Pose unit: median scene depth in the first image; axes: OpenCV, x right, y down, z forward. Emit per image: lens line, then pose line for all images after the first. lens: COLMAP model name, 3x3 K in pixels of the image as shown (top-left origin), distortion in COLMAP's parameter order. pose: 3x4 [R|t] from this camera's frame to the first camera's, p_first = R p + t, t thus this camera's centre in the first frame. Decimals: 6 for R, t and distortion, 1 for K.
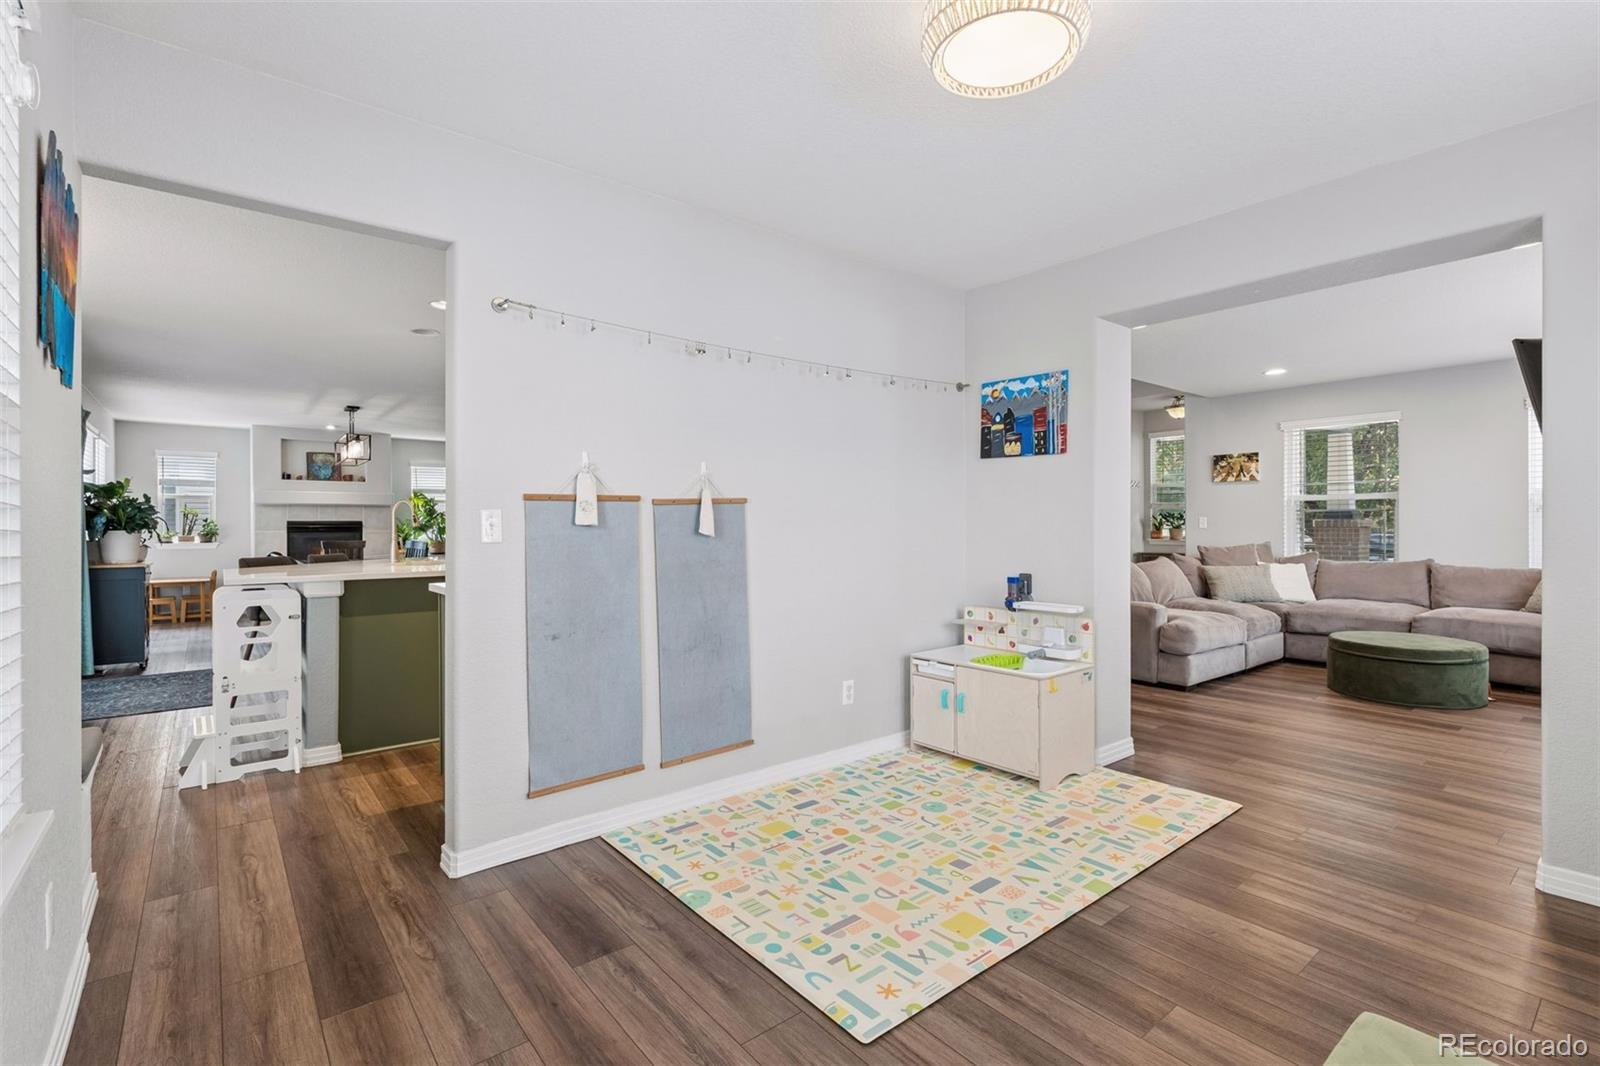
lens RADIAL K [[736.5, 0, 804.1], [0, 736.5, 527.0], [0, 0, 1]] dist [0.004398, 0.000254]
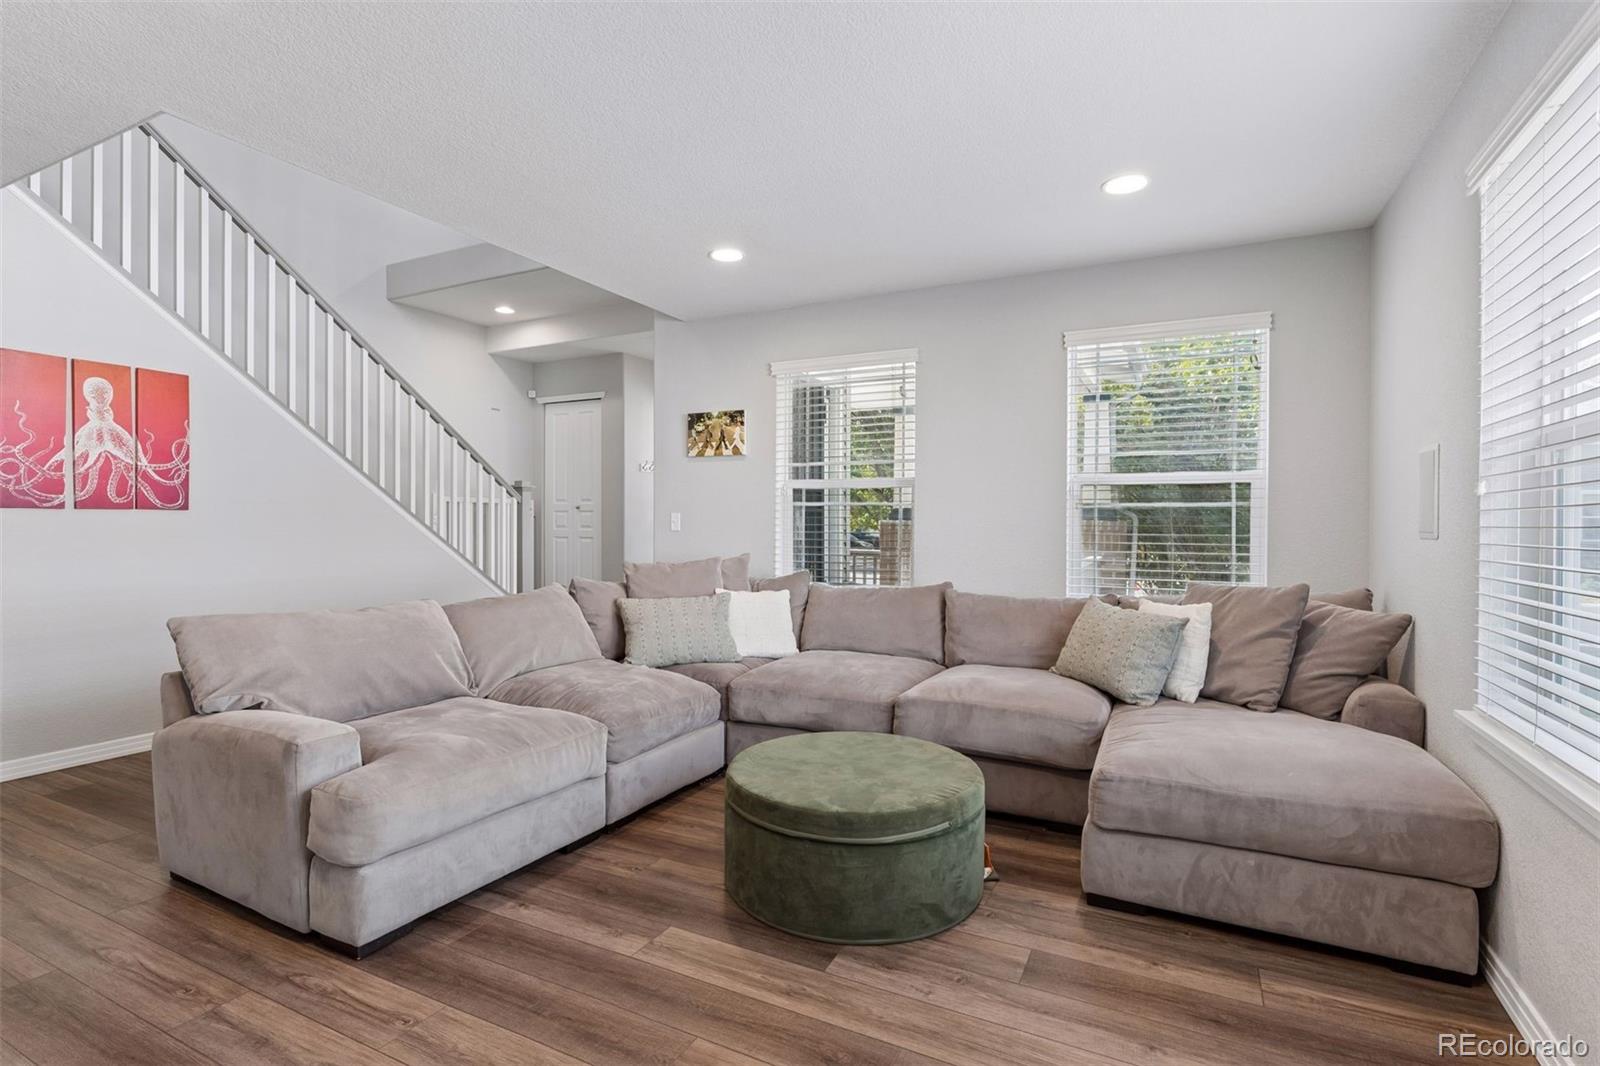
lens RADIAL K [[772.4, 0, 808.6], [0, 772.4, 528.2], [0, 0, 1]] dist [-0.001053, 0.000217]
pose [[0.911296, 0.009276, 0.411647, 1.073037], [-0.009843, 0.999951, -0.000743, -0.002942], [-0.411633, -0.003375, 0.911343, 1.029077]]
